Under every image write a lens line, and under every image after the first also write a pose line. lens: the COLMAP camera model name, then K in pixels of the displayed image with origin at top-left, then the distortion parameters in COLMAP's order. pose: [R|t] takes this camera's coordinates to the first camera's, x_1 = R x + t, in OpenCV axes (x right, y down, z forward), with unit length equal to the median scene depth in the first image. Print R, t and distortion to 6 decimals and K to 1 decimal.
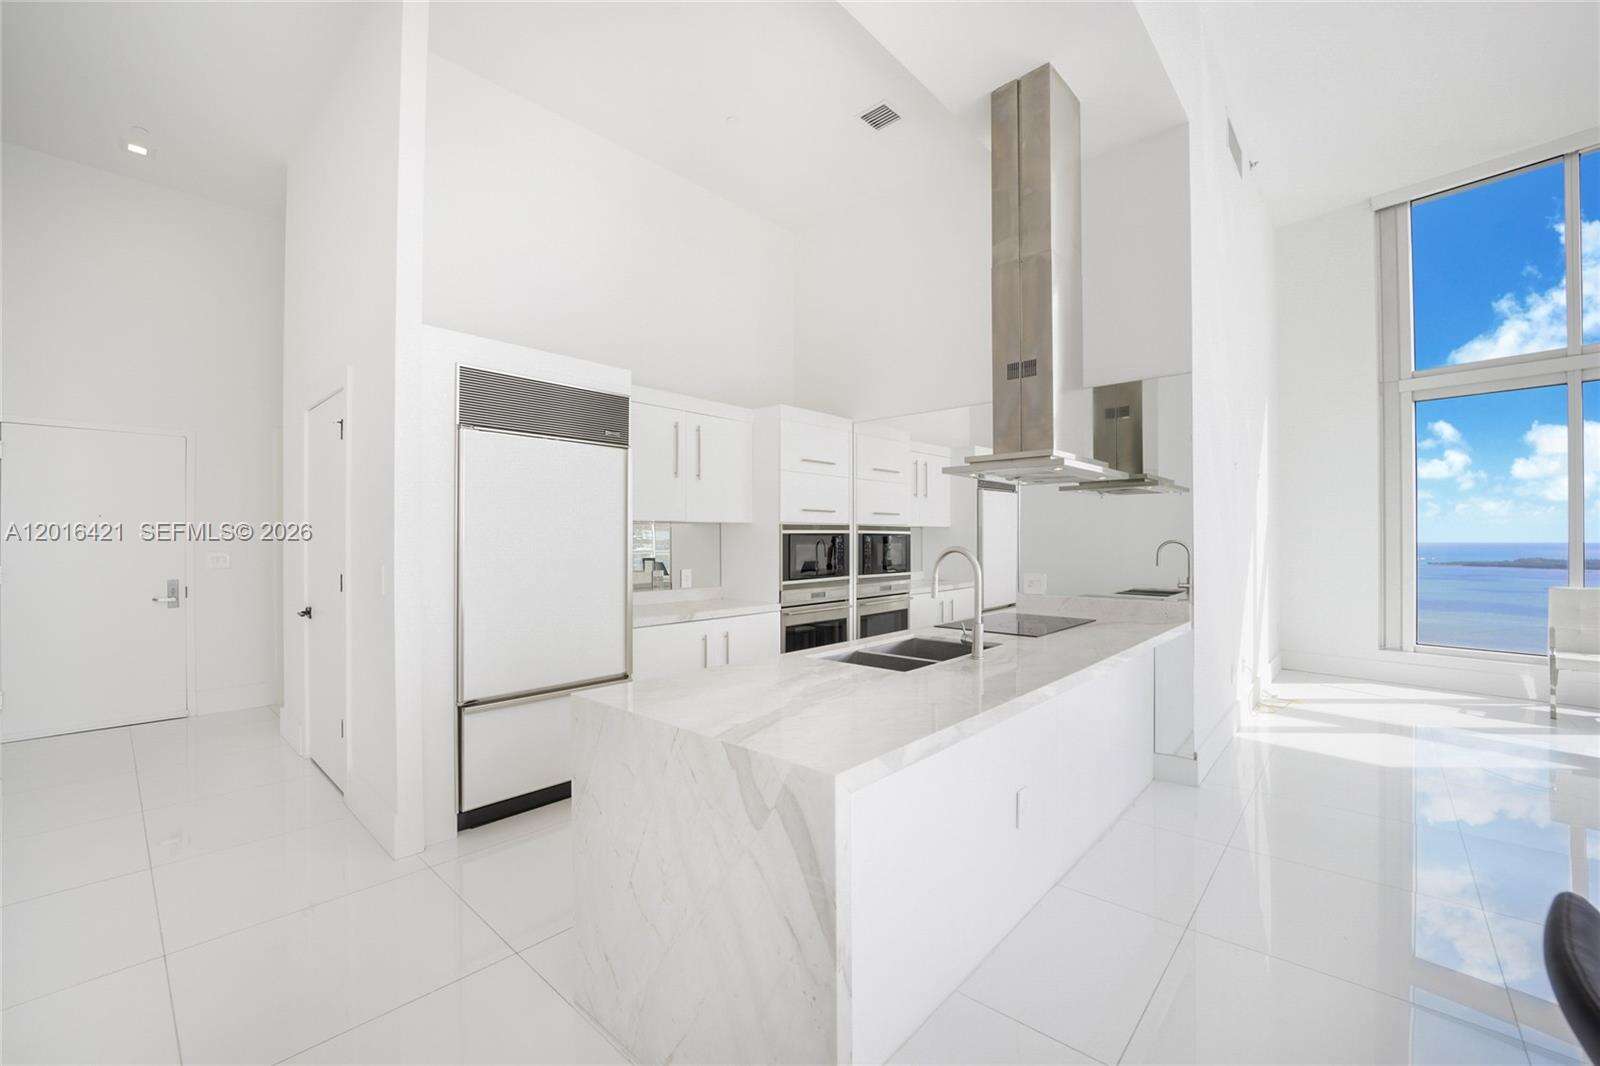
lens RADIAL K [[649.7, 0, 805.6], [0, 649.7, 538.1], [0, 0, 1]] dist [-0.025159, 0.000009]
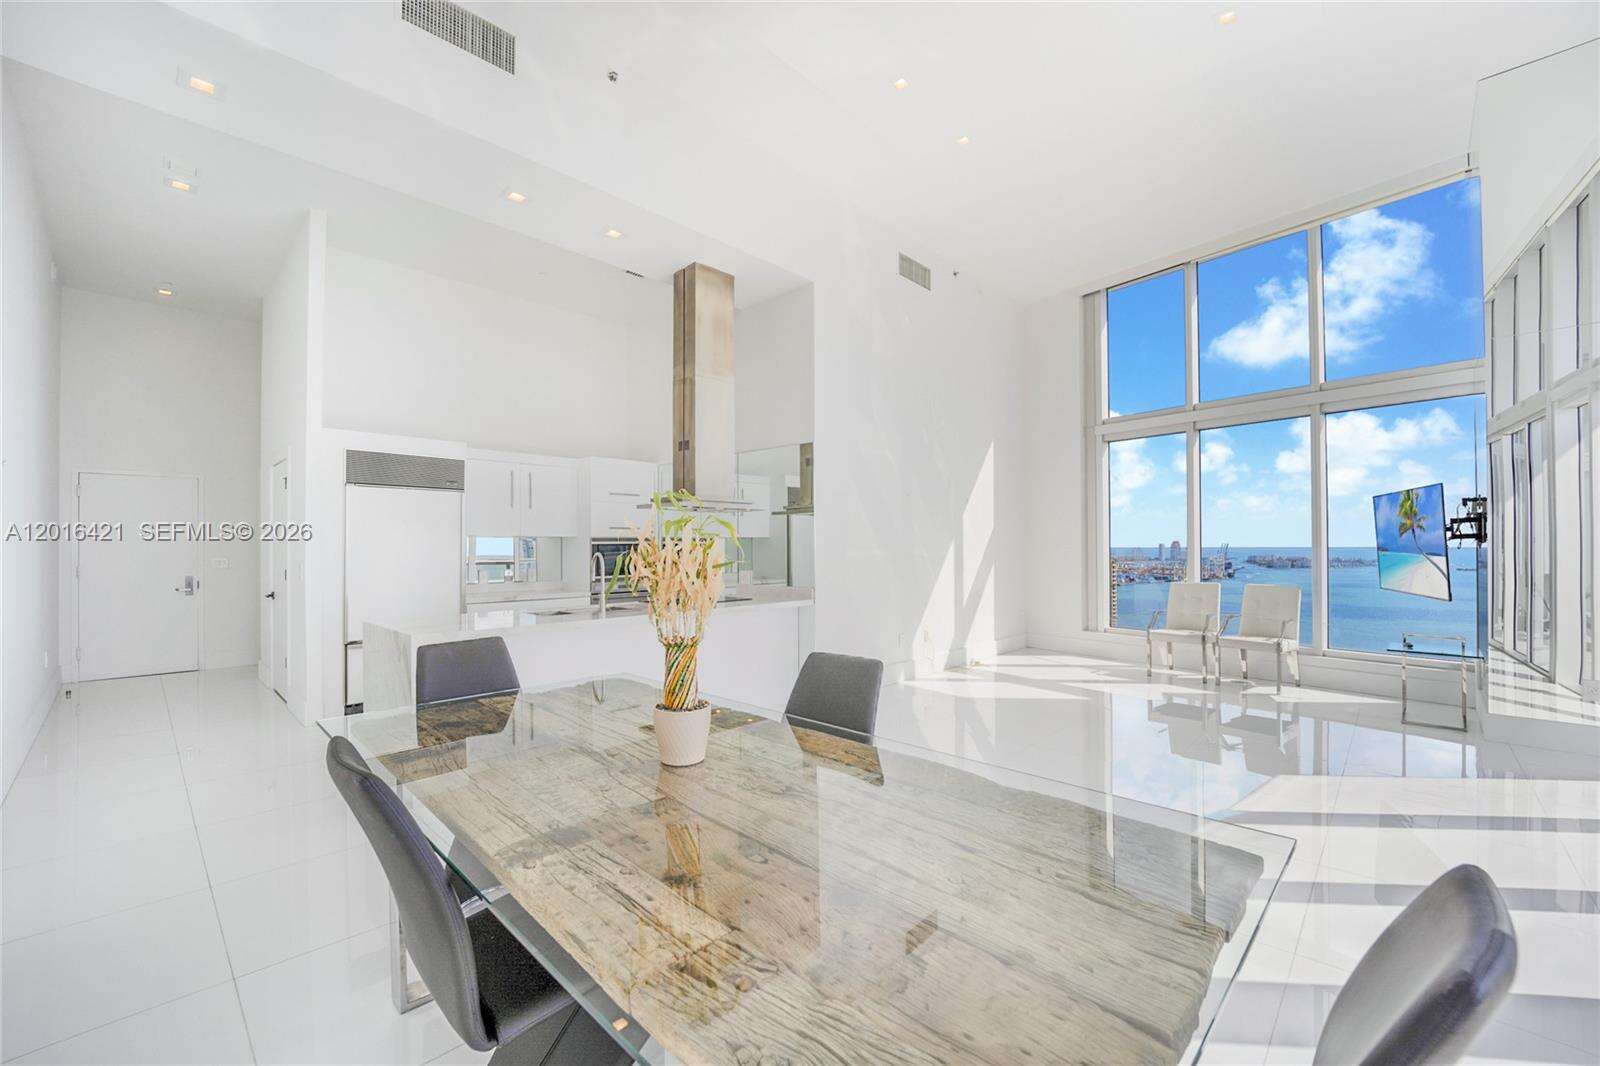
lens RADIAL K [[649.7, 0, 805.6], [0, 649.7, 538.1], [0, 0, 1]] dist [-0.025159, 0.000009]
pose [[0.999770, -0.001853, -0.021365, 0.549518], [0.001634, 0.999946, -0.010224, -0.005226], [0.021383, 0.010186, 0.999719, -0.523448]]
